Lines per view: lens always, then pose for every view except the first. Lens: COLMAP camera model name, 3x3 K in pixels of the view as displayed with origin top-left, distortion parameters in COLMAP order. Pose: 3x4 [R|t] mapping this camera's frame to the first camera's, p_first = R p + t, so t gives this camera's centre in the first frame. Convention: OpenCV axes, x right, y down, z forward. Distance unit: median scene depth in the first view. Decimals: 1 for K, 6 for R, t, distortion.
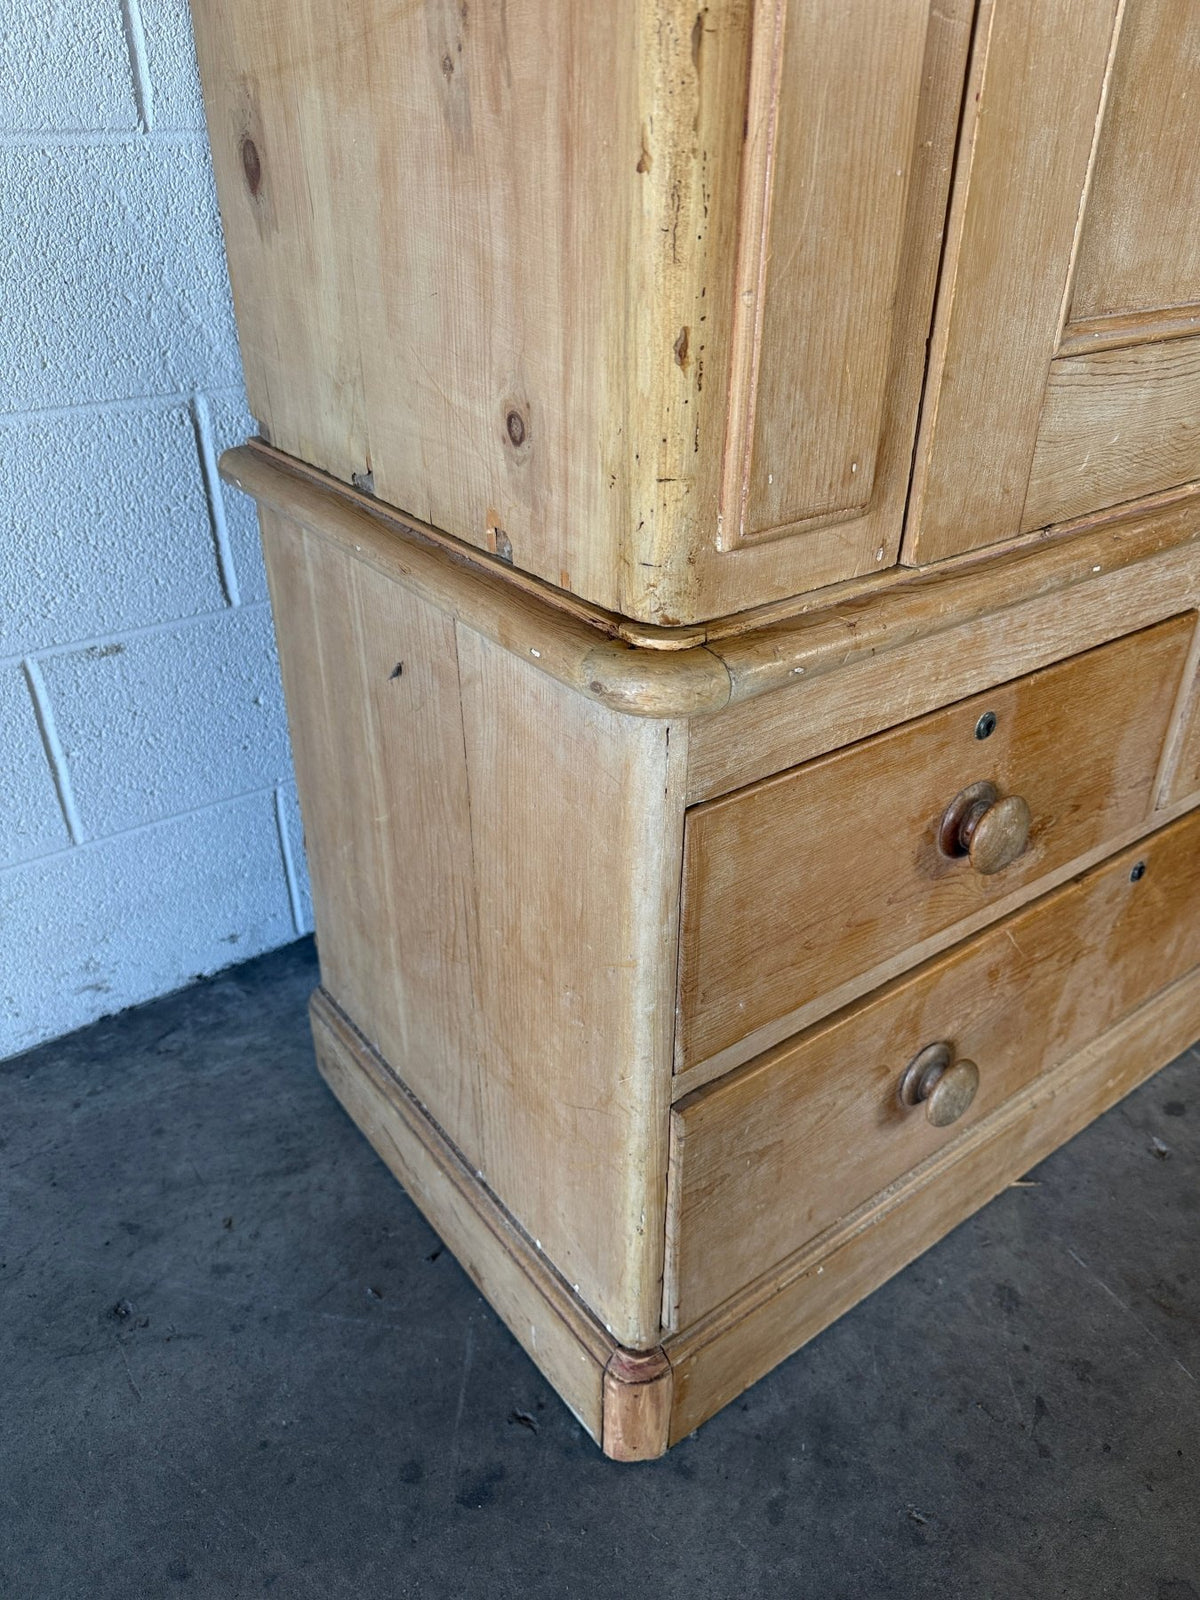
lens RADIAL K [[1134.8, 0, 601.3], [0, 1134.8, 801.5], [0, 0, 1]] dist [0.048188, -0.074043]
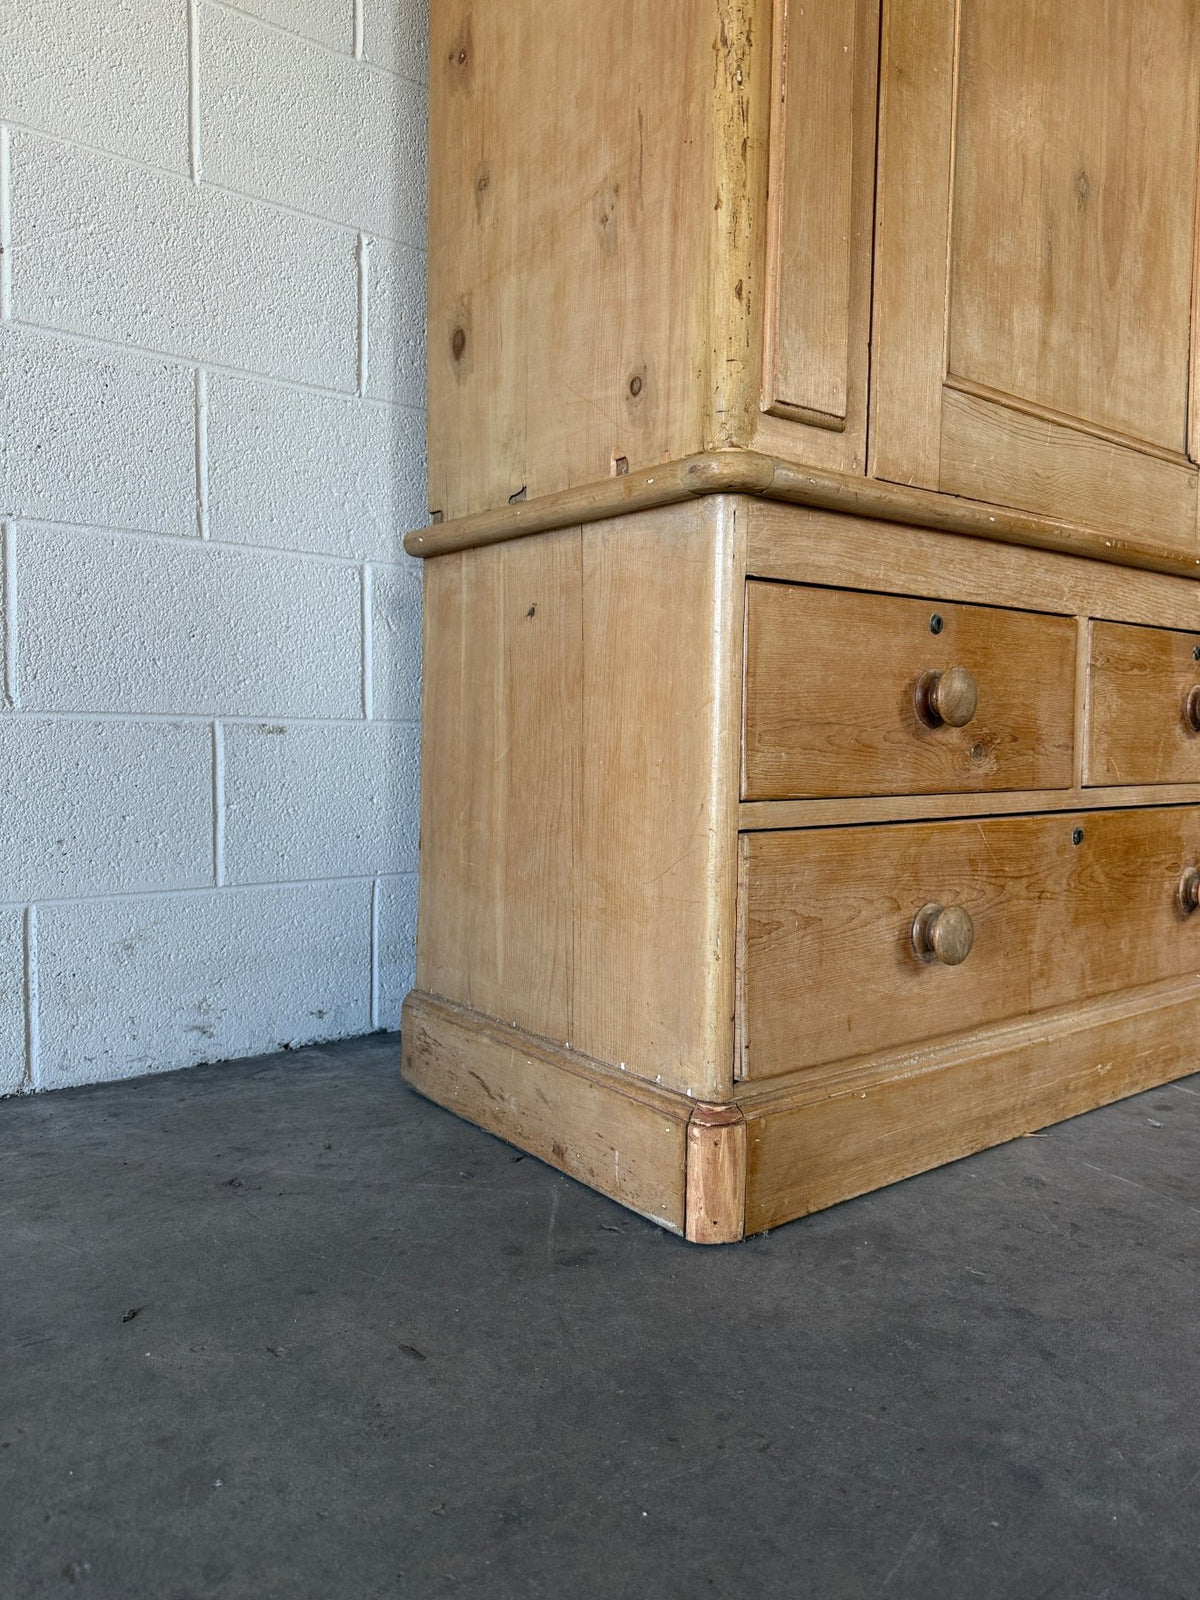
lens RADIAL K [[1134.8, 0, 594.8], [0, 1134.8, 810.7], [0, 0, 1]] dist [0.048188, -0.074043]
pose [[0.999813, 0.010010, 0.016528, -0.125181], [-0.001540, 0.893918, -0.448229, 0.802137], [-0.019261, 0.448119, 0.893766, -0.198044]]
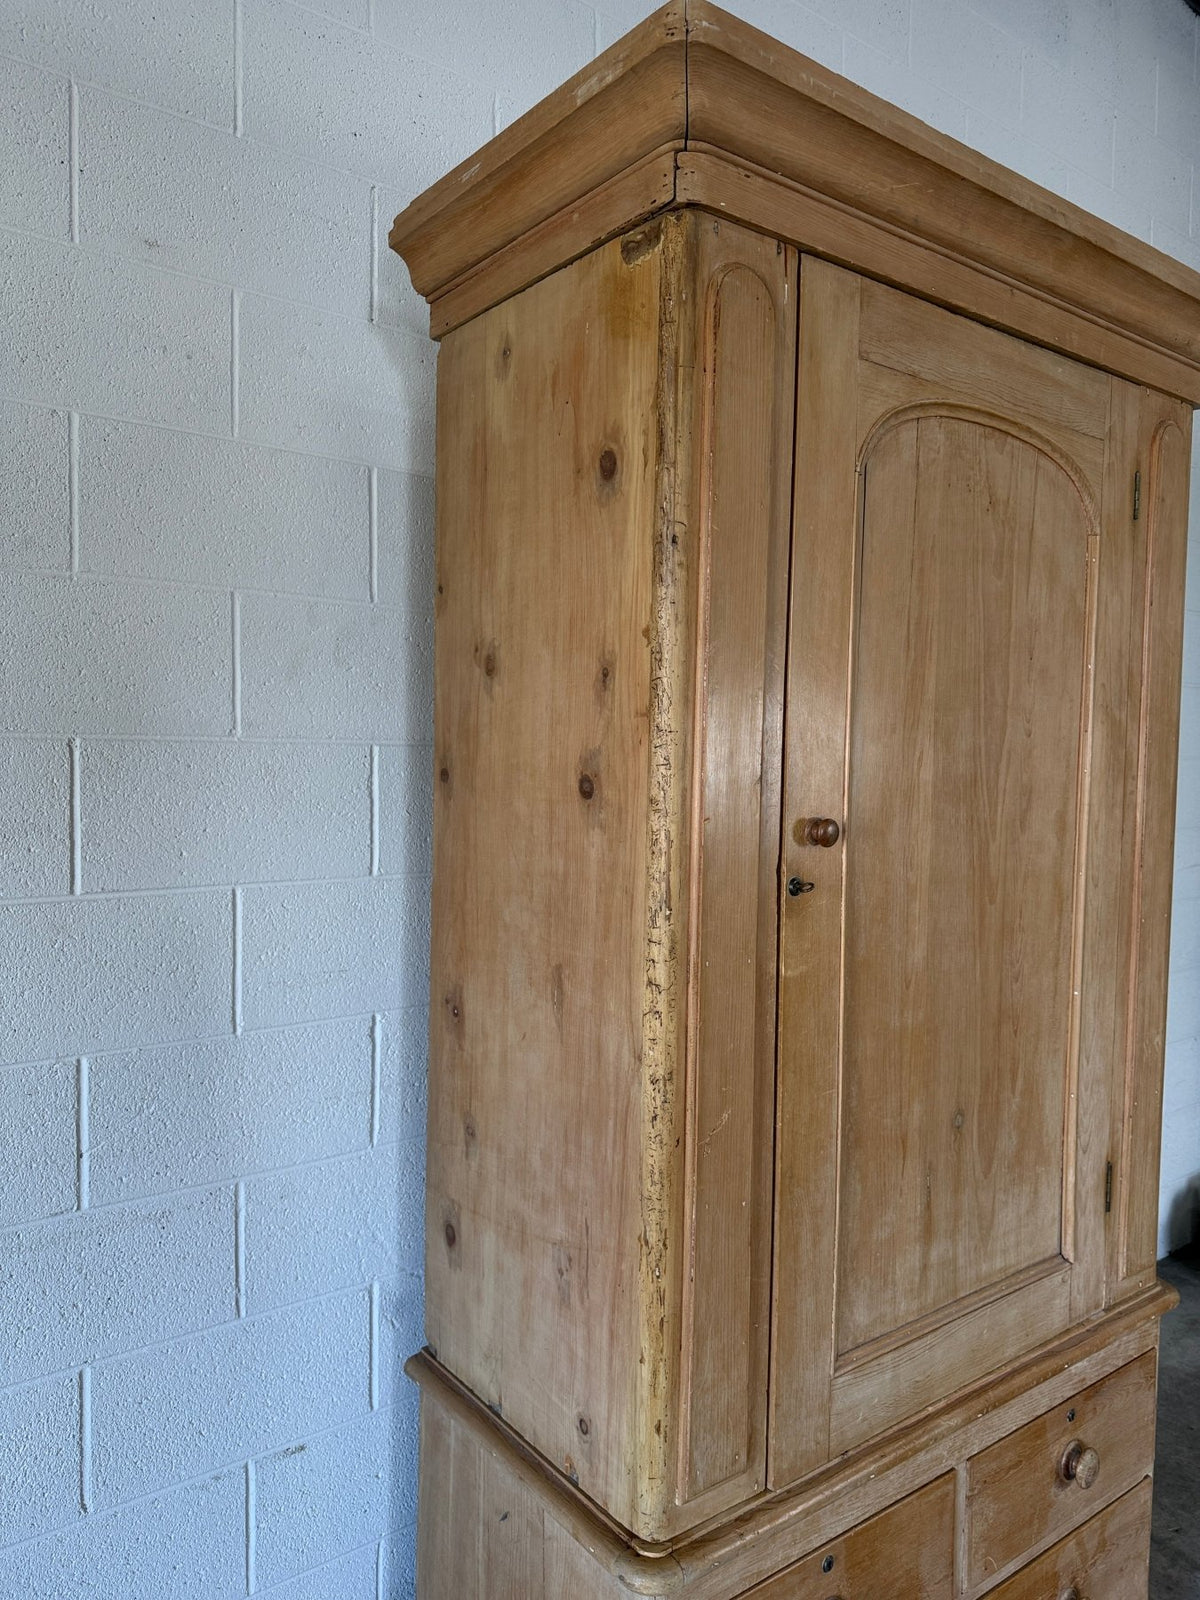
lens RADIAL K [[1134.8, 0, 597.3], [0, 1134.8, 793.5], [0, 0, 1]] dist [0.048188, -0.074043]
pose [[0.999907, 0.013437, 0.002151, -0.054930], [-0.010852, 0.882754, -0.469711, -0.291166], [-0.008210, 0.469644, 0.882818, -1.190522]]
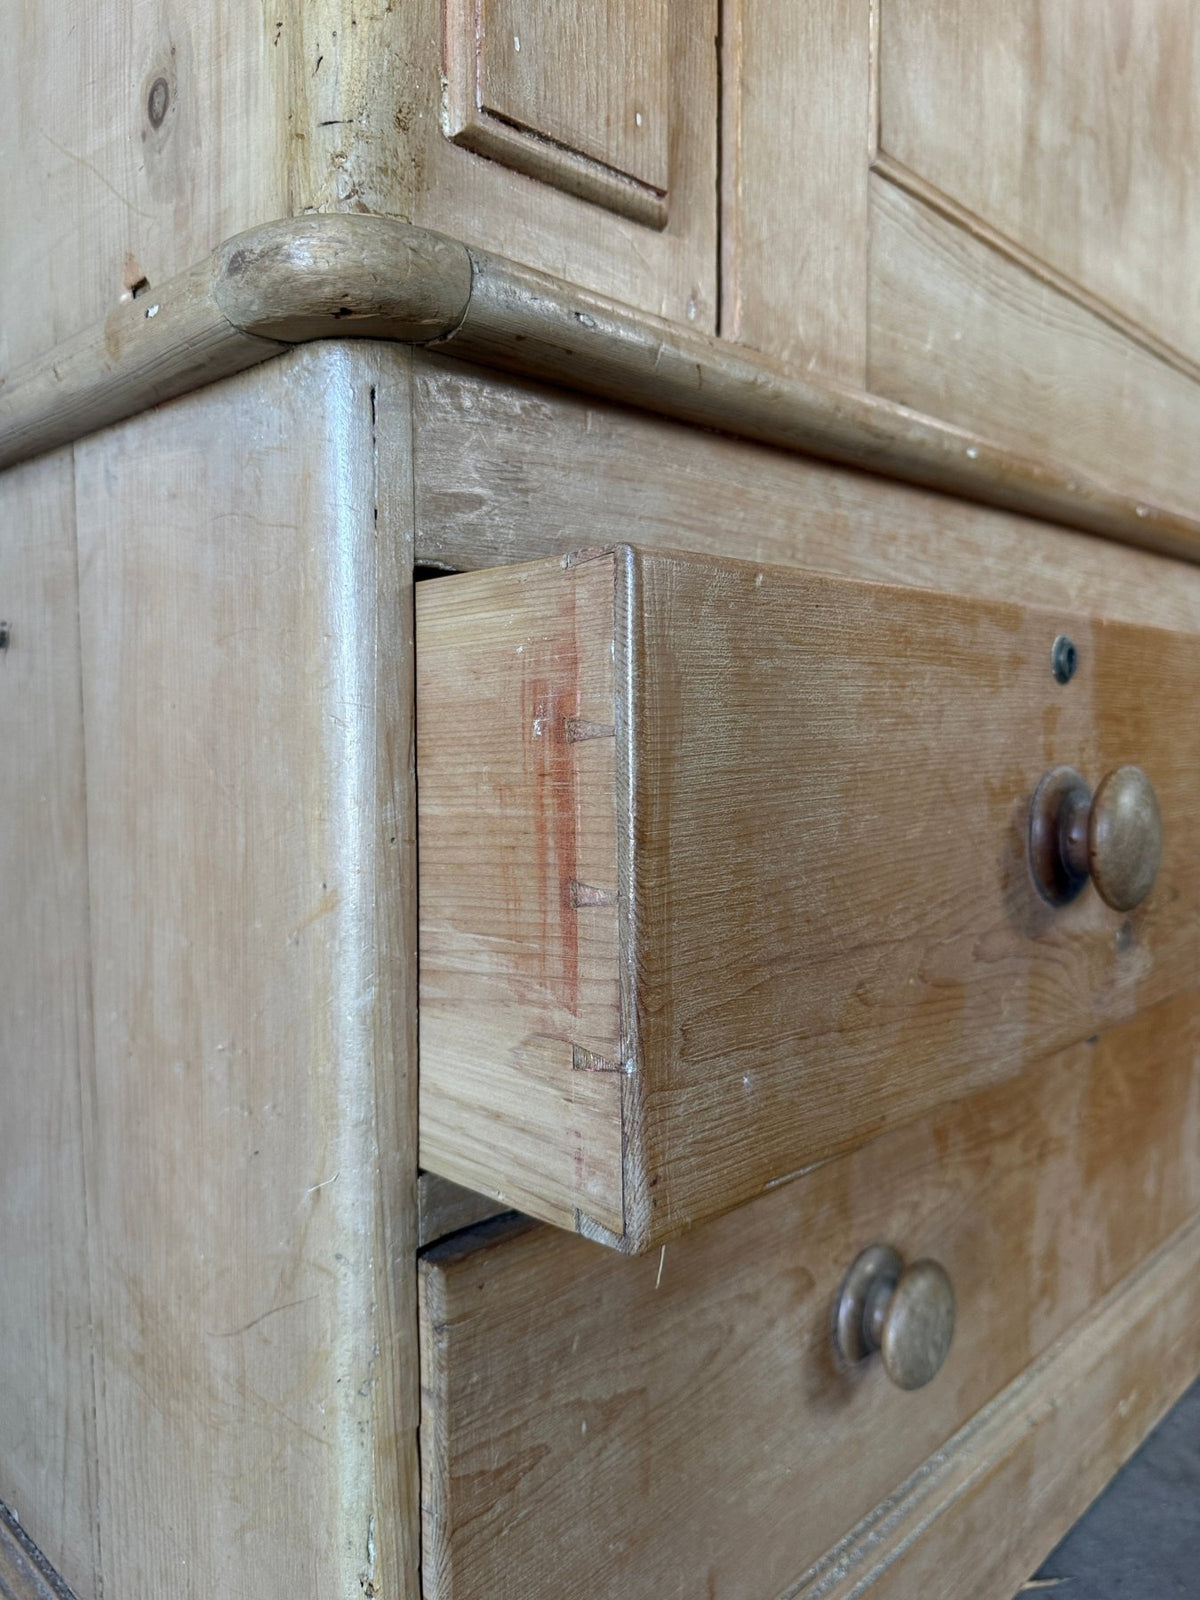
lens RADIAL K [[1176.9, 0, 599.9], [0, 1176.9, 804.1], [0, 0, 1]] dist [-0.020895, -0.006432]
pose [[0.987811, -0.014045, 0.155021, 0.059596], [0.081294, 0.895855, -0.436847, 0.305954], [-0.132740, 0.444125, 0.886077, 0.415342]]
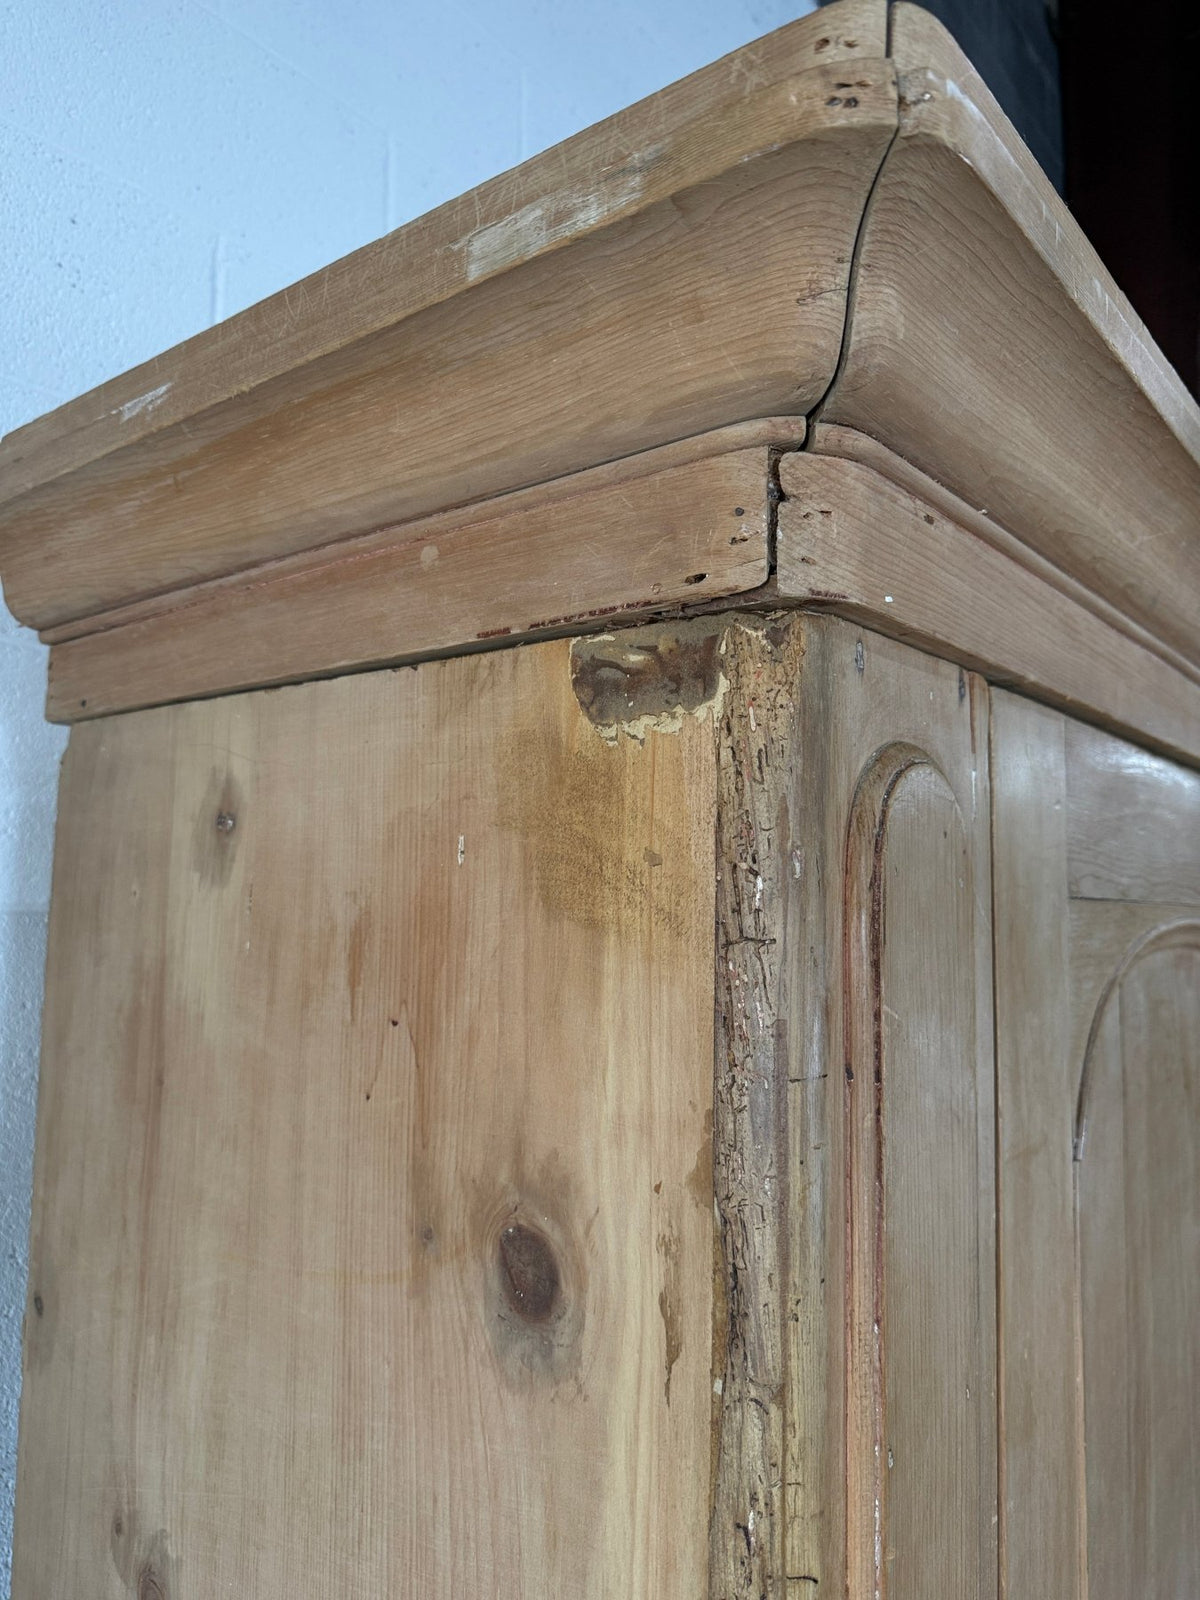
lens RADIAL K [[1134.8, 0, 565.4], [0, 1134.8, 790.7], [0, 0, 1]] dist [0.048188, -0.074043]
pose [[0.972920, 0.035408, 0.228415, -0.161741], [0.102411, 0.819874, -0.563310, -1.363339], [-0.207217, 0.571447, 0.794046, -0.544543]]
